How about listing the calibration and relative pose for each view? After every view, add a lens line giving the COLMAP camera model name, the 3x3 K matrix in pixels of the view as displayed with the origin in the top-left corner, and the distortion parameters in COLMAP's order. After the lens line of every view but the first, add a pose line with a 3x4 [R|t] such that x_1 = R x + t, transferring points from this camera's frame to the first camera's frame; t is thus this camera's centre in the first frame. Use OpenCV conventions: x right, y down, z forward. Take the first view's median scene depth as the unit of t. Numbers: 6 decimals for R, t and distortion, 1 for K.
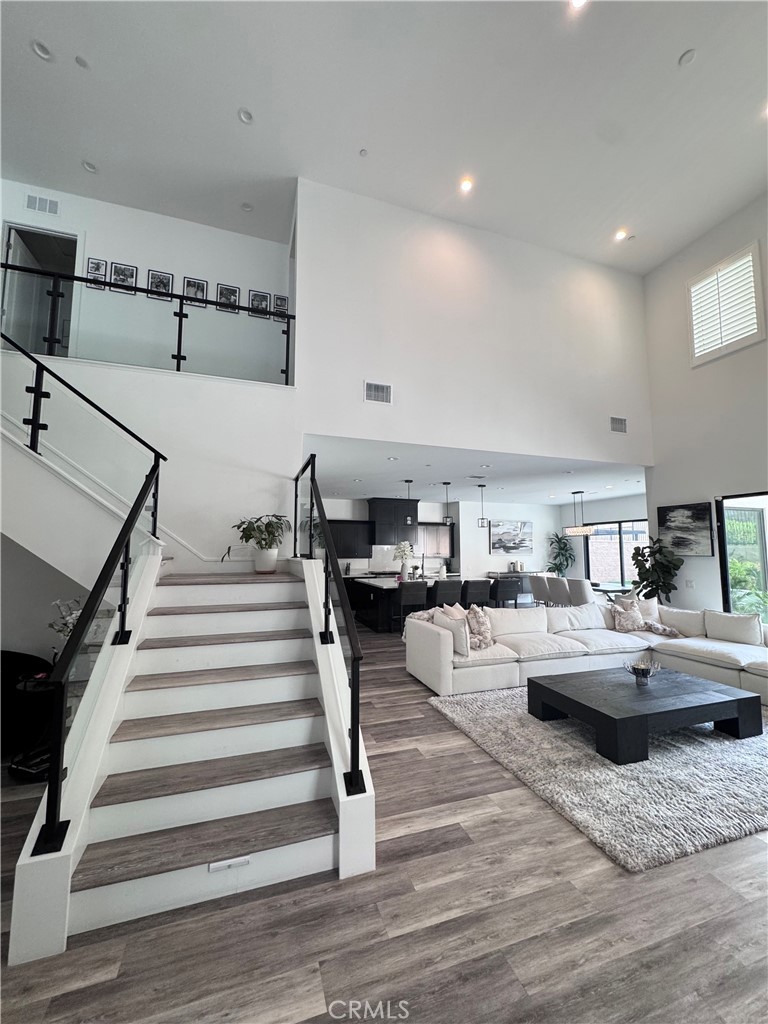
lens RADIAL K [[408.3, 0, 384.0], [0, 408.3, 512.0], [0, 0, 1]] dist [-0.001659, 0.000613]
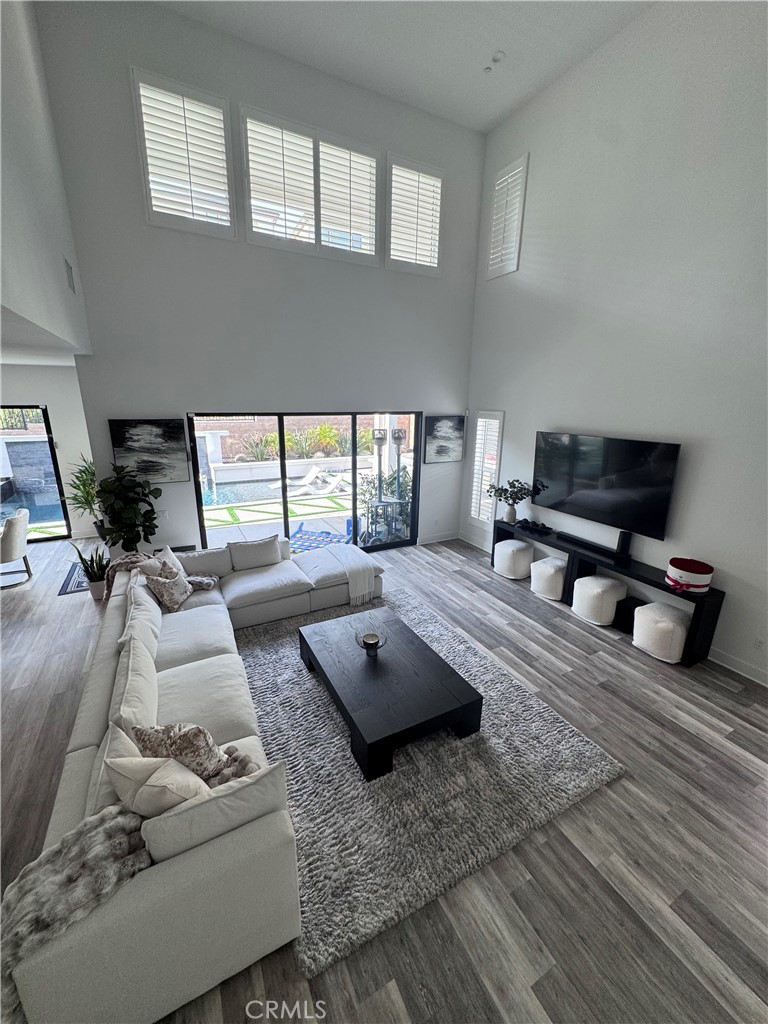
lens RADIAL K [[408.3, 0, 384.0], [0, 408.3, 512.0], [0, 0, 1]] dist [-0.001659, 0.000613]
pose [[-0.164833, -0.273864, 0.947538, -0.131905], [-0.105511, 0.960062, 0.259129, -0.101108], [-0.980662, -0.057262, -0.187145, 0.727078]]
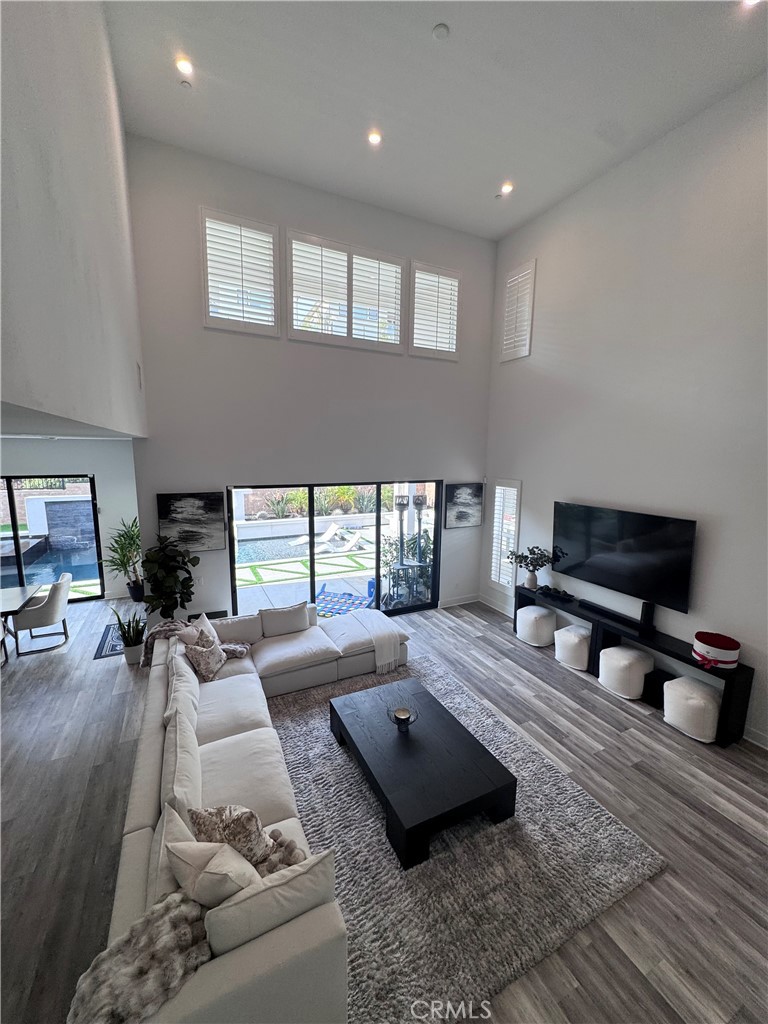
lens RADIAL K [[408.3, 0, 384.0], [0, 408.3, 512.0], [0, 0, 1]] dist [-0.001659, 0.000613]
pose [[-0.135616, -0.156876, 0.978263, -0.158279], [-0.103204, 0.984250, 0.143529, -0.147120], [-0.985372, -0.081496, -0.149670, 0.766146]]
